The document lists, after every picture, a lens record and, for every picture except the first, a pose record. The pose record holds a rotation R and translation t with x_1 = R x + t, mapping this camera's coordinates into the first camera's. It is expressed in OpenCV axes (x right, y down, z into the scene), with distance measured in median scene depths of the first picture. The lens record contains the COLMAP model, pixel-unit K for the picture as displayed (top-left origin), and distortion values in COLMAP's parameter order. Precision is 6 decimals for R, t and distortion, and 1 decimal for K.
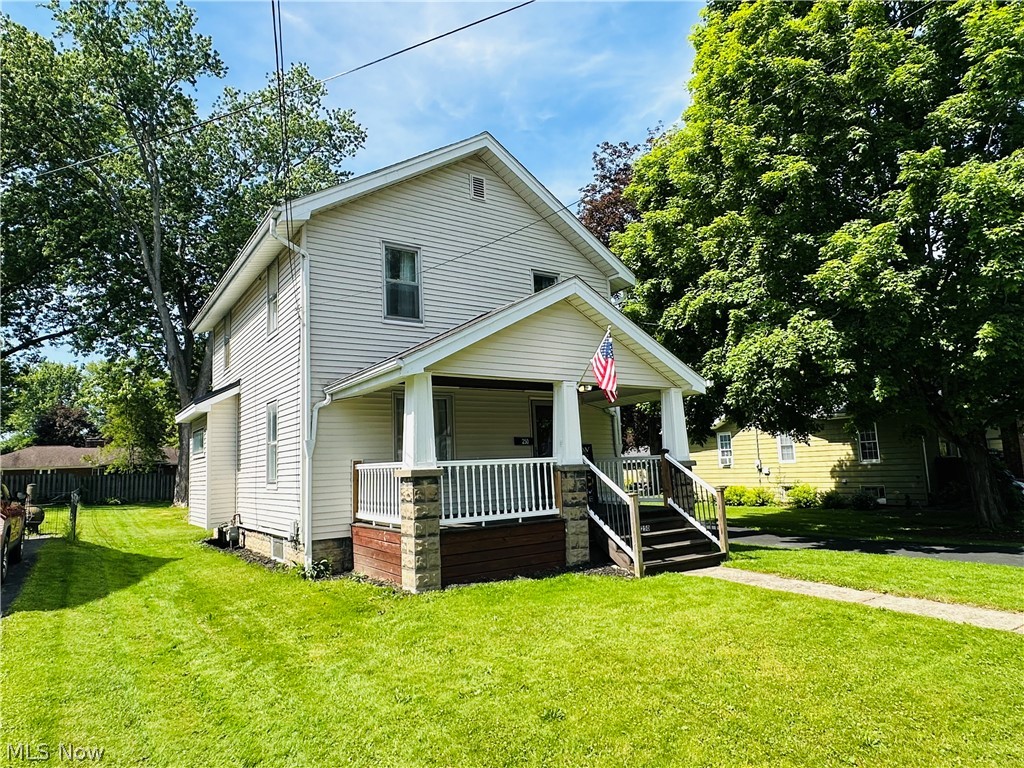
lens RADIAL K [[619.7, 0, 512.0], [0, 619.7, 384.0], [0, 0, 1]] dist [-0.003653, -0.001683]
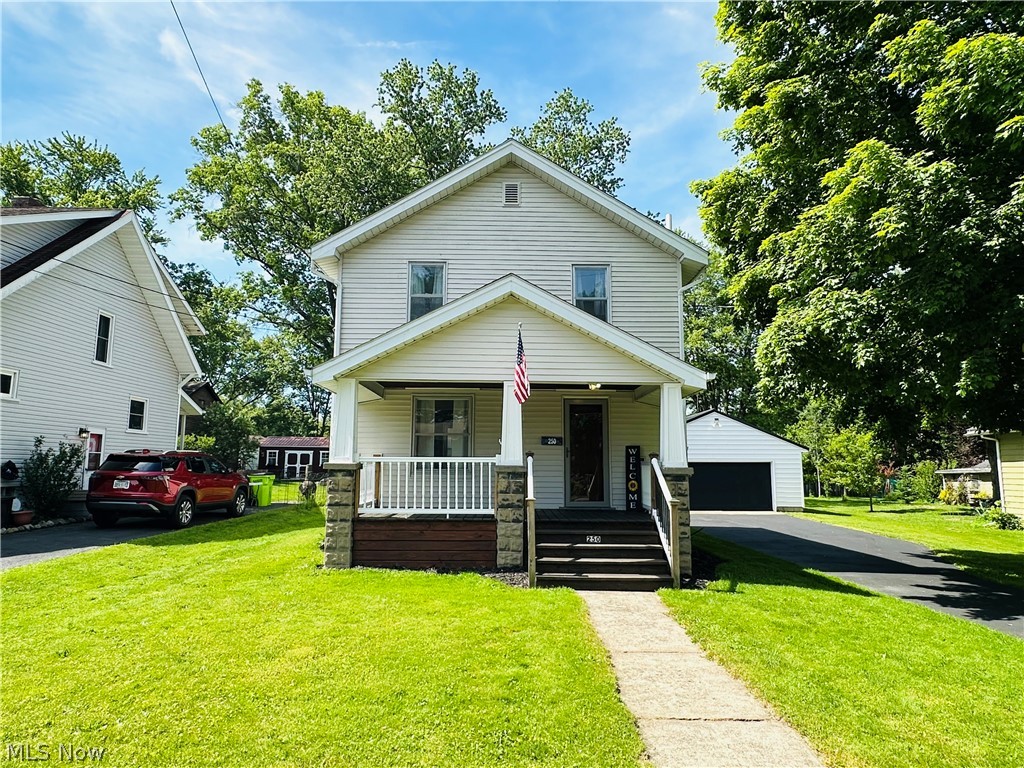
lens RADIAL K [[608.0, 0, 512.0], [0, 608.0, 384.0], [0, 0, 1]] dist [0.000051, -0.000348]
pose [[0.834542, -0.028842, -0.550189, 0.629898], [0.032611, 0.999464, -0.002928, 0.002927], [0.549979, -0.015498, 0.835035, 0.192758]]
